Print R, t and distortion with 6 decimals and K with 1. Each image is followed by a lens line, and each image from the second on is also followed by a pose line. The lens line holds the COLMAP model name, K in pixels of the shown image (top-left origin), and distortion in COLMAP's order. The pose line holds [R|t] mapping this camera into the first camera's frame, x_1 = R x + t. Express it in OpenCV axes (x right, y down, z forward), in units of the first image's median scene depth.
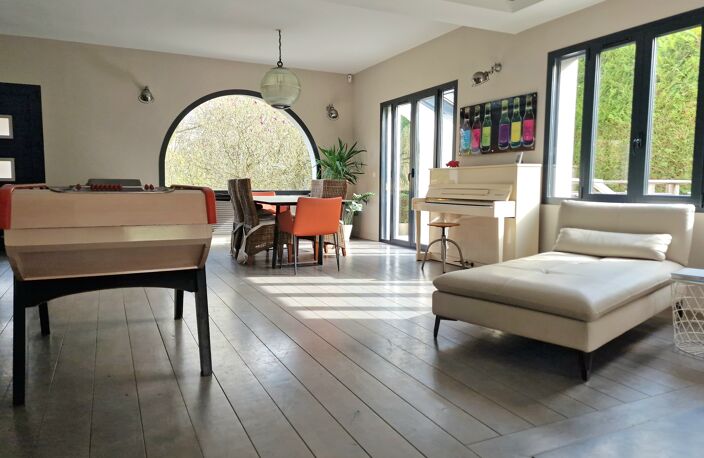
lens RADIAL K [[497.8, 0, 353.9], [0, 497.8, 231.3], [0, 0, 1]] dist [-0.019826, -0.022757]
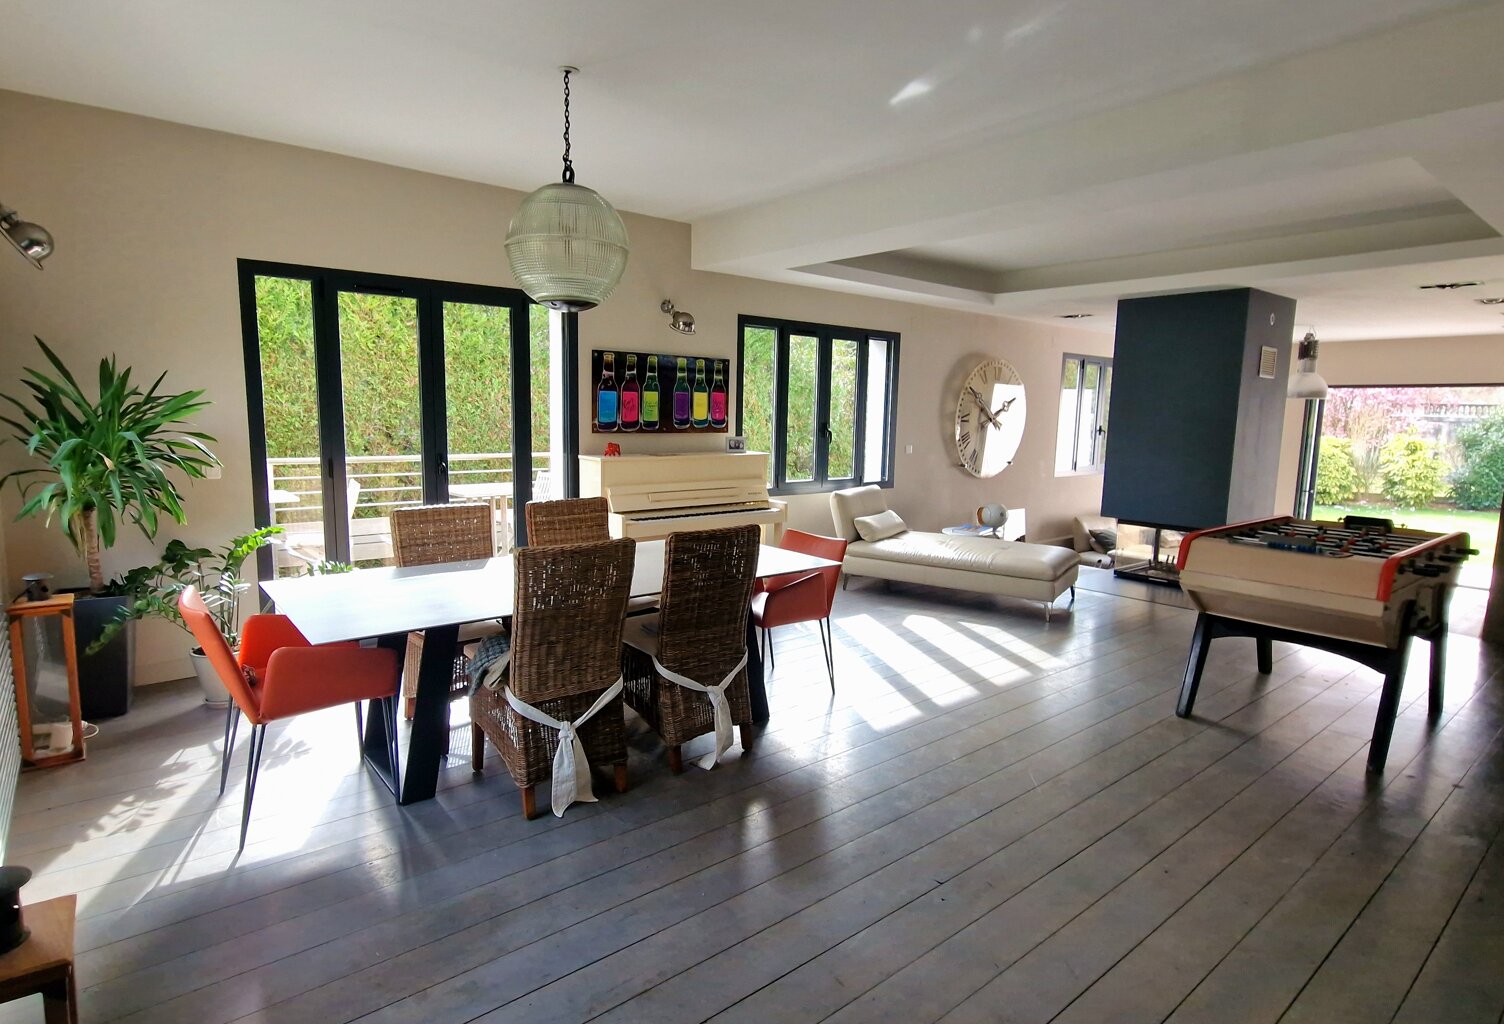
lens RADIAL K [[803.7, 0, 747.4], [0, 803.7, 517.0], [0, 0, 1]] dist [-0.002057, -0.001669]
pose [[-0.224470, -0.133740, 0.965260, -0.863046], [0.072246, 0.985528, 0.153348, -0.215689], [-0.971799, 0.104158, -0.211559, 1.202635]]
